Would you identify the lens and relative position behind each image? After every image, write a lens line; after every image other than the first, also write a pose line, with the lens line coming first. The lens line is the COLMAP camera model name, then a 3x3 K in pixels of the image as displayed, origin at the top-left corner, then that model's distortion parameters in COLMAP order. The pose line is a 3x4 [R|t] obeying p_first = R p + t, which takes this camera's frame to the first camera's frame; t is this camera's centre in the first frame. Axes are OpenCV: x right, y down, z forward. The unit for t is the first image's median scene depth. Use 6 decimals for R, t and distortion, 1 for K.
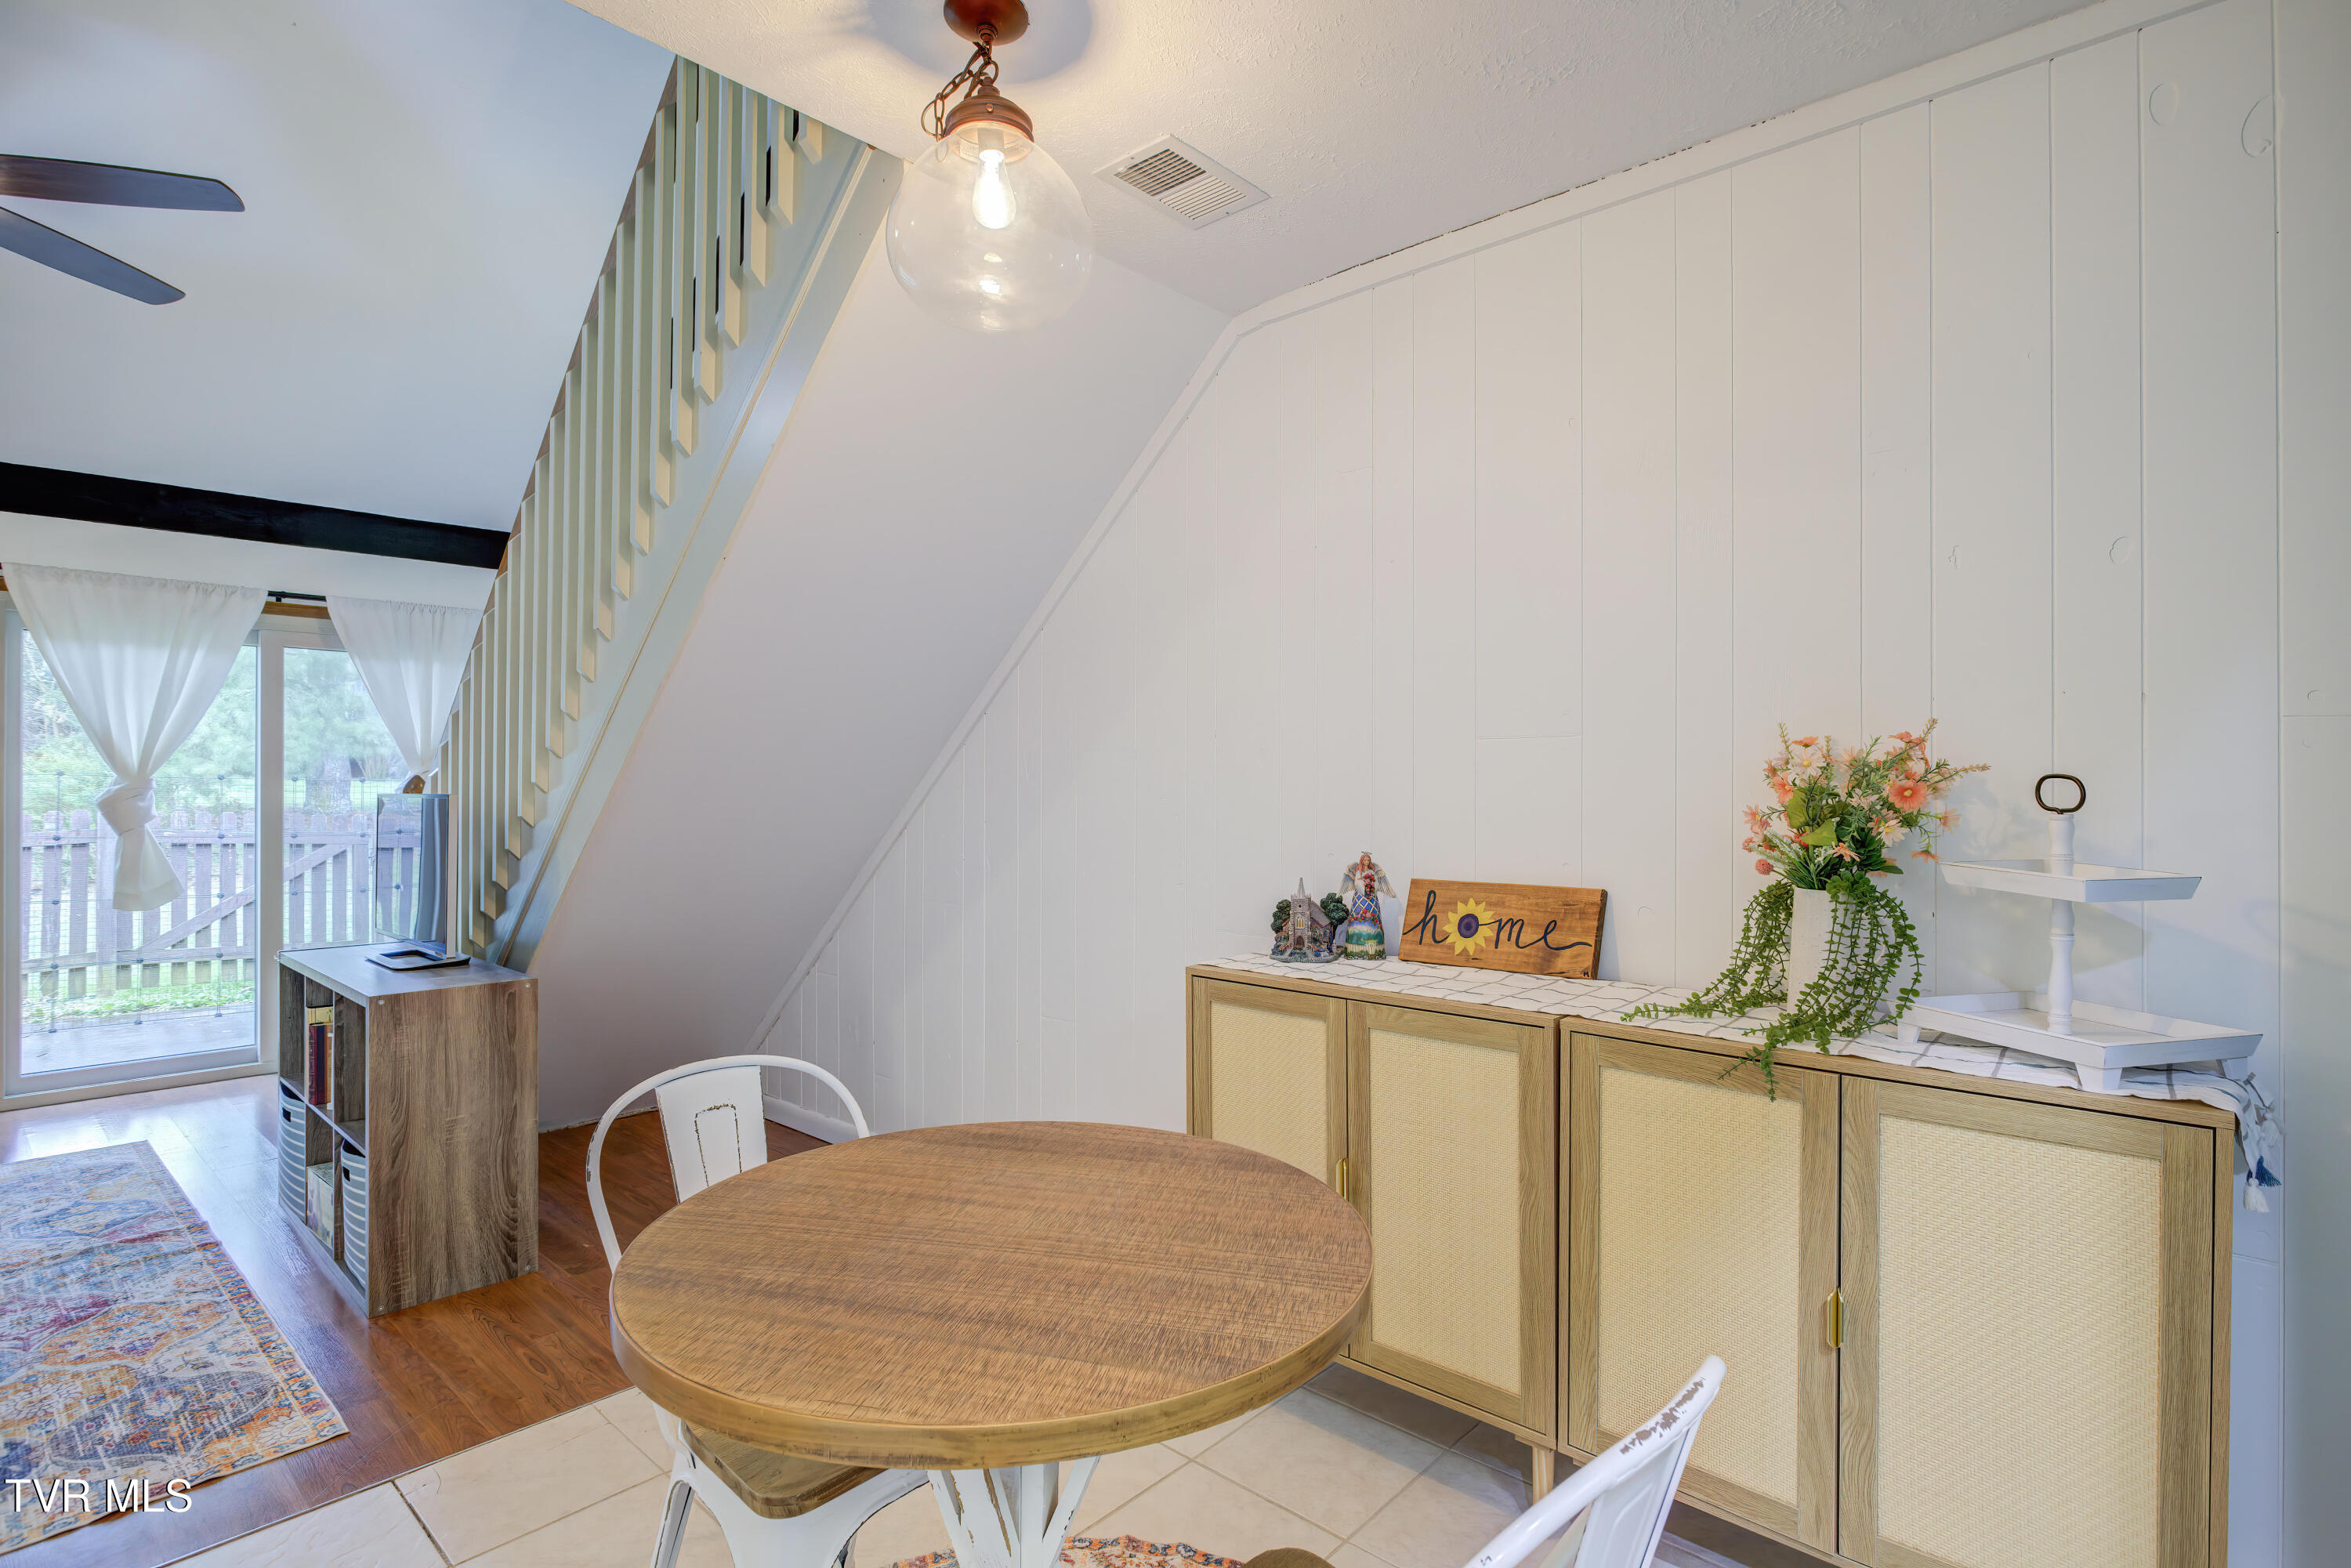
lens RADIAL K [[1156.7, 0, 1175.5], [0, 1156.7, 784.0], [0, 0, 1]] dist [-0.002842, -0.000799]
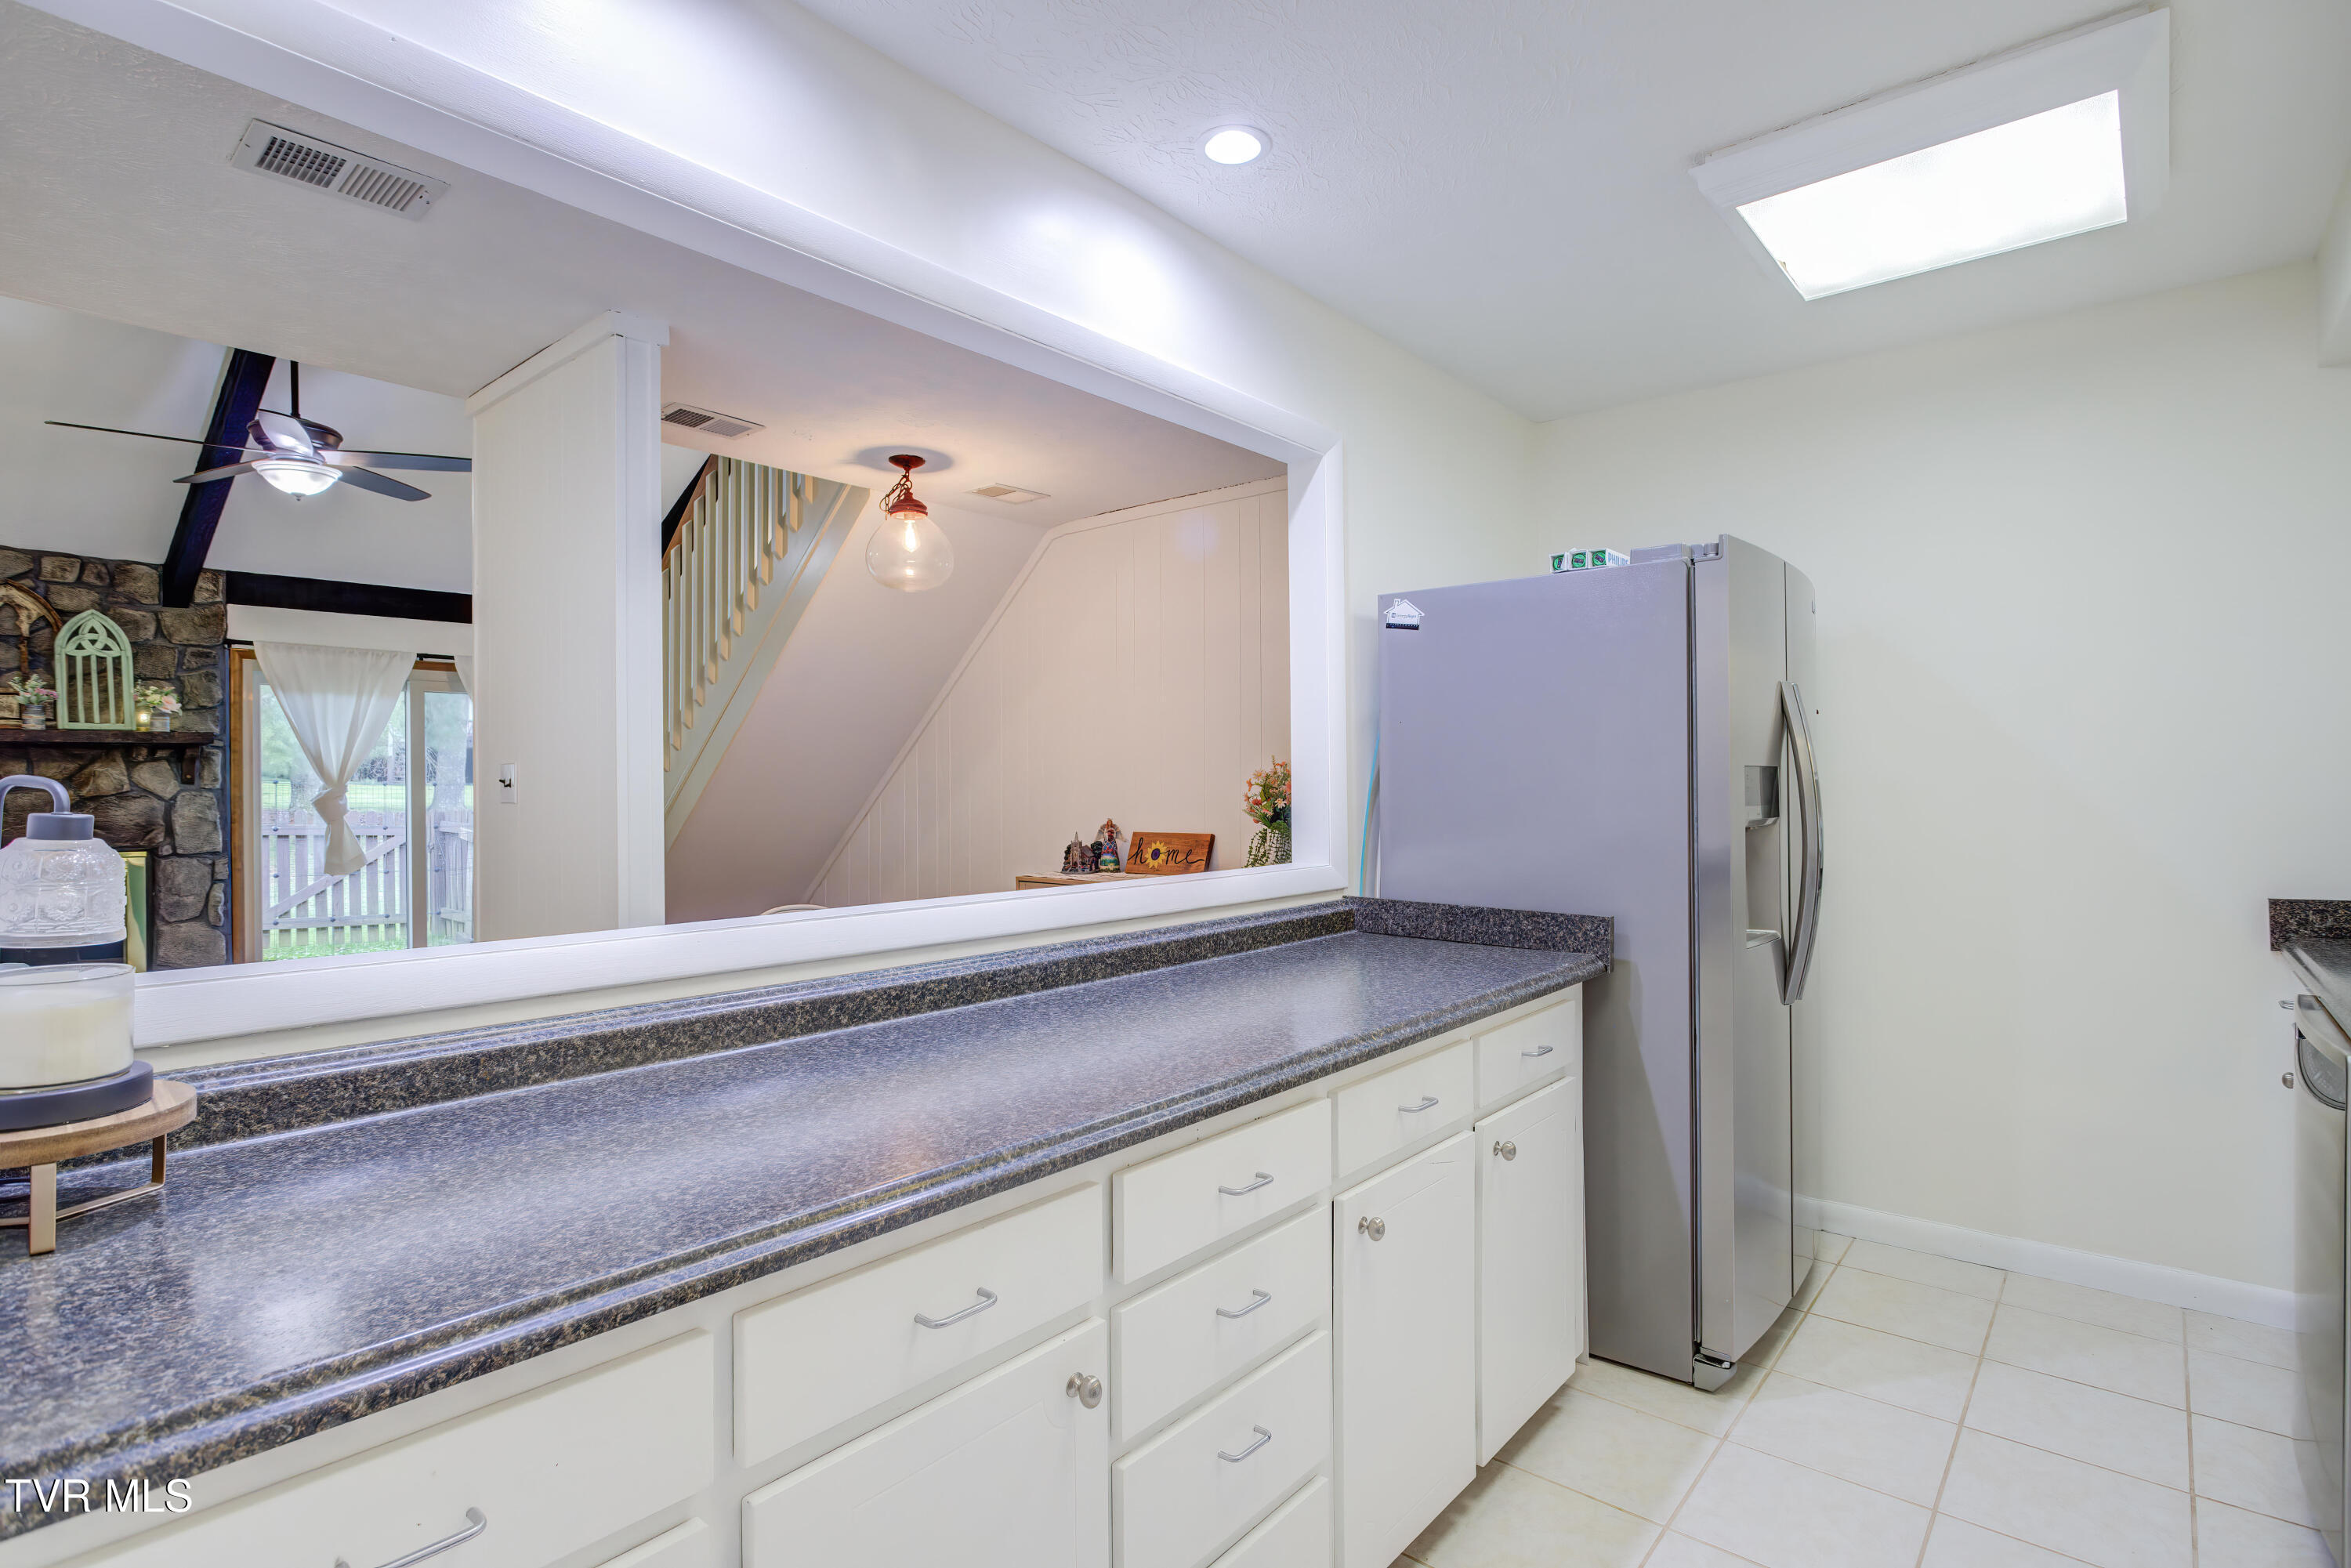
lens RADIAL K [[1156.7, 0, 1175.5], [0, 1156.7, 784.0], [0, 0, 1]] dist [-0.002842, -0.000799]
pose [[0.999116, -0.007060, 0.041431, 0.195561], [0.006969, 0.999973, 0.002345, -0.003470], [-0.041446, -0.002054, 0.999139, -0.962529]]
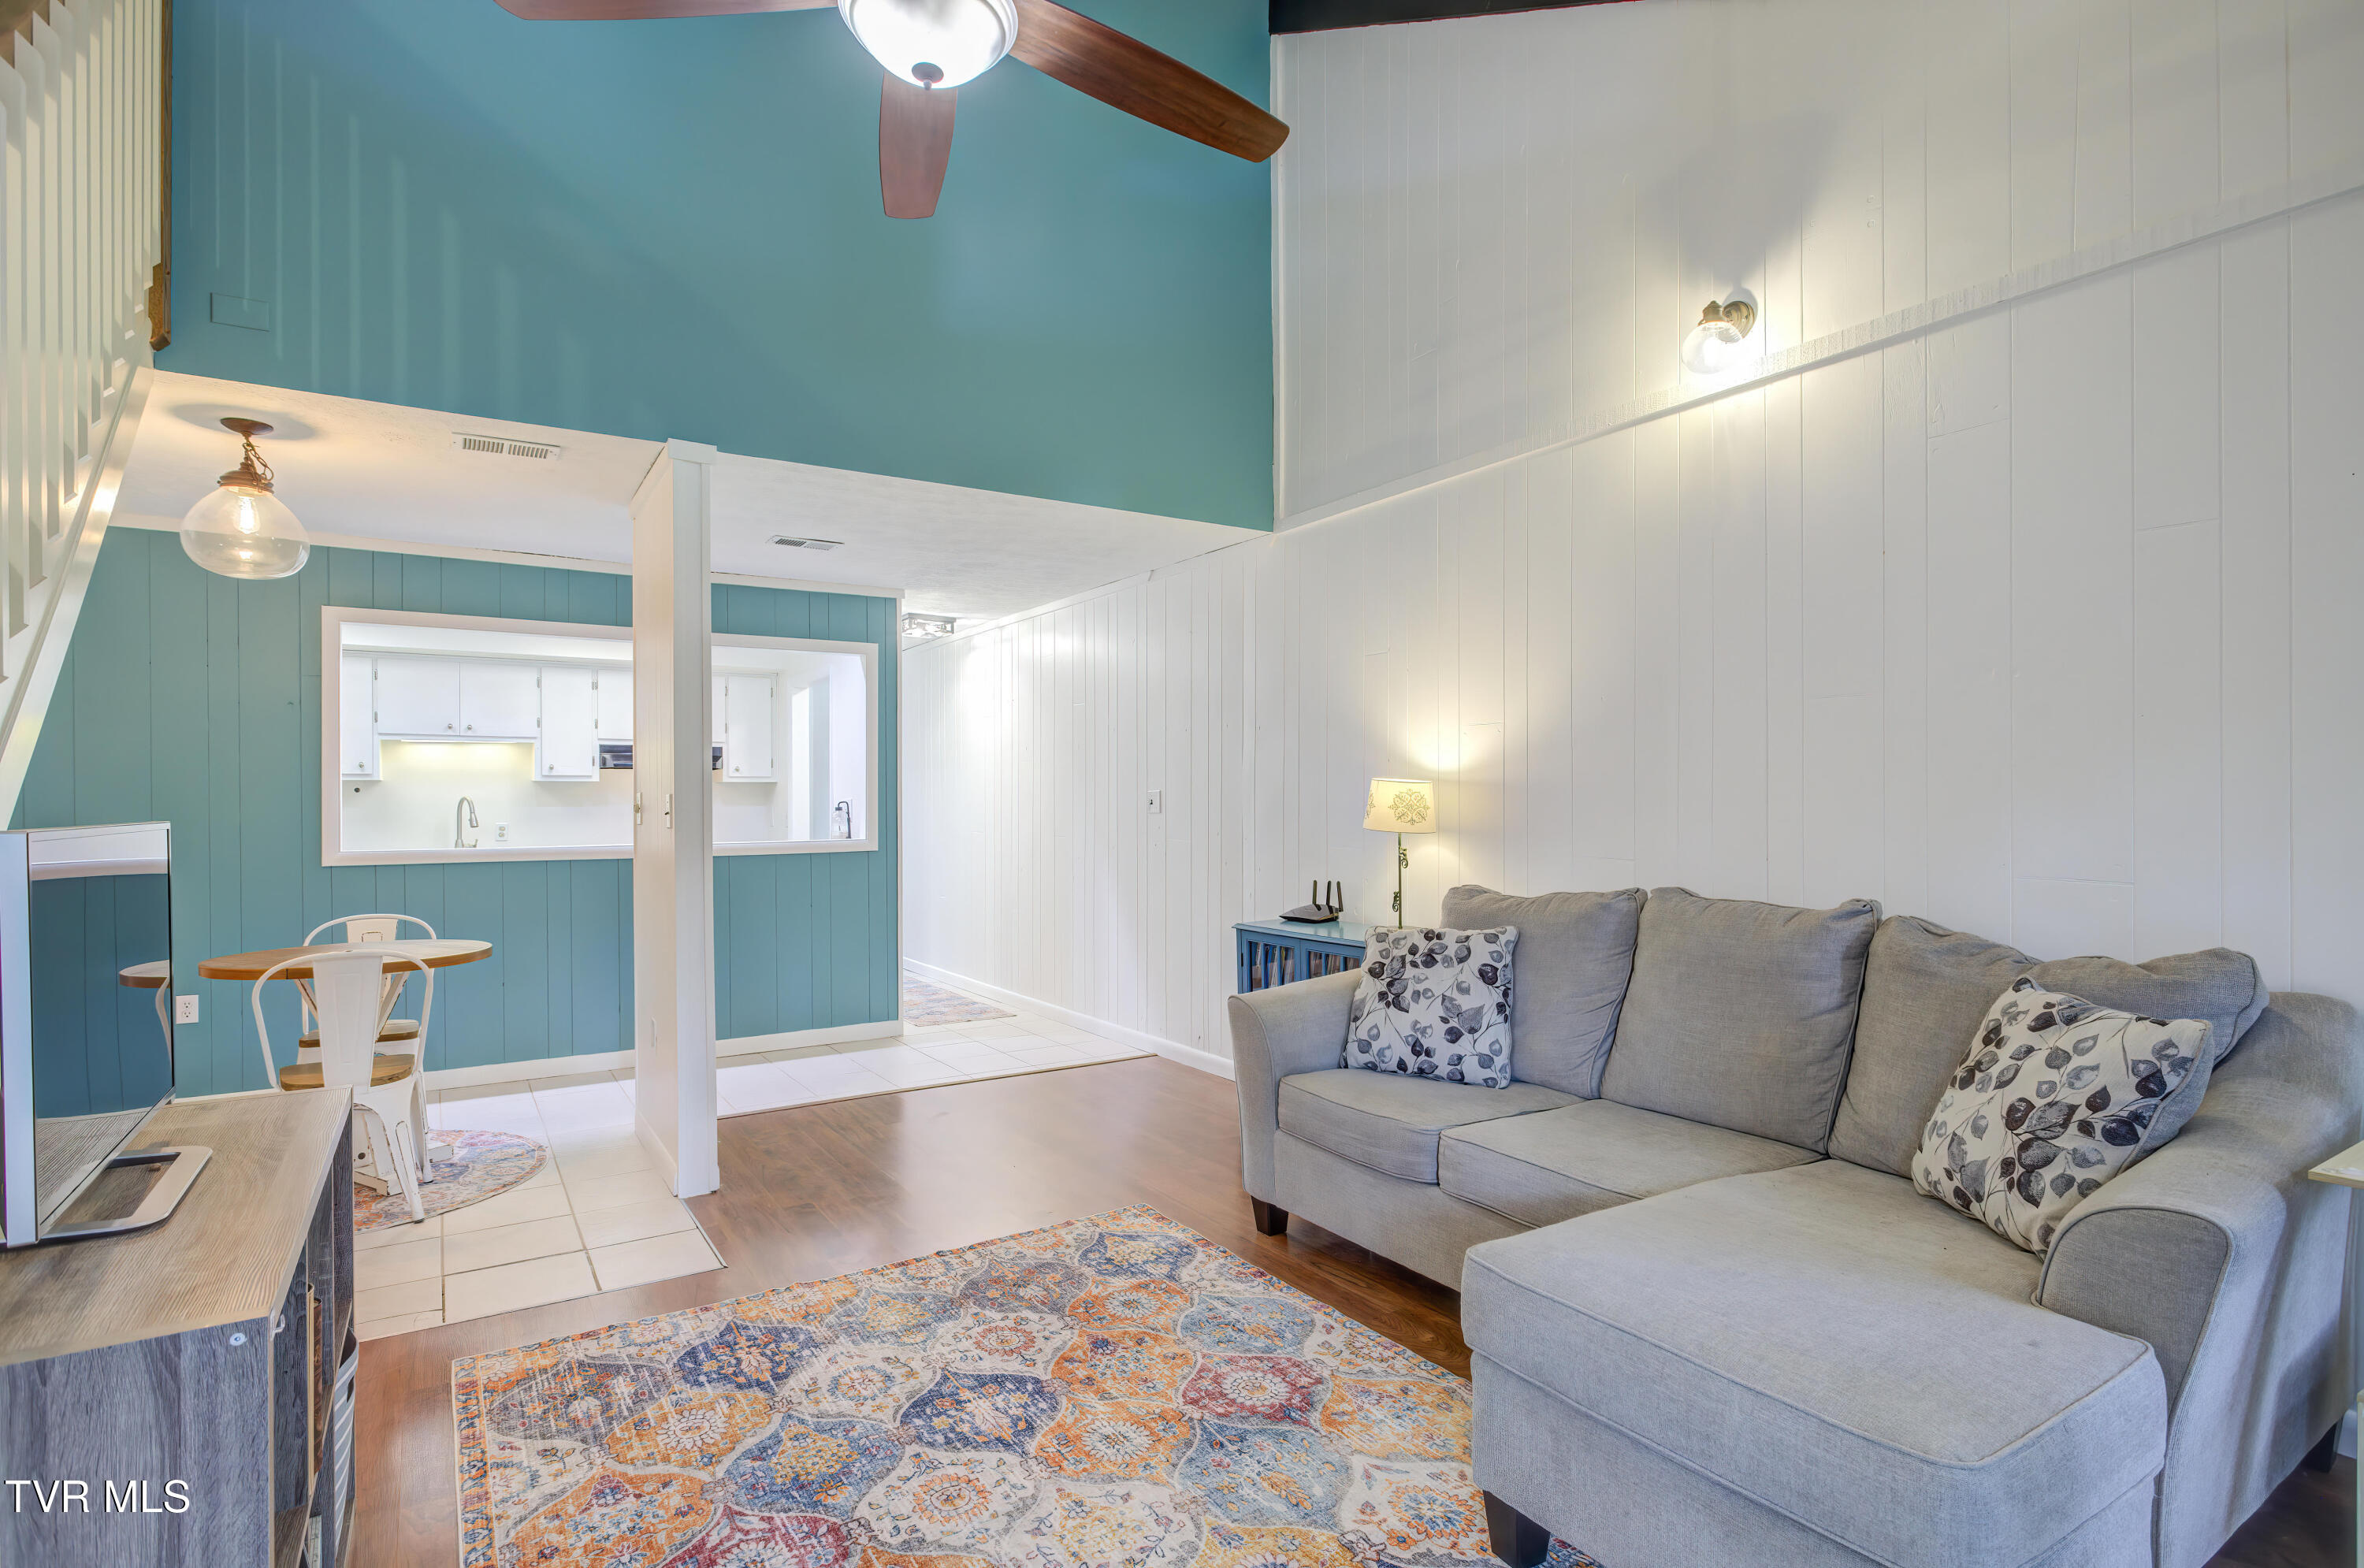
lens RADIAL K [[1196.2, 0, 1185.8], [0, 1196.2, 799.9], [0, 0, 1]] dist [-0.000071, -0.000078]
pose [[-0.965413, 0.003384, 0.260703, -1.587943], [0.001829, 0.999979, -0.006207, 0.004741], [-0.260719, -0.005515, -0.965399, 1.794485]]
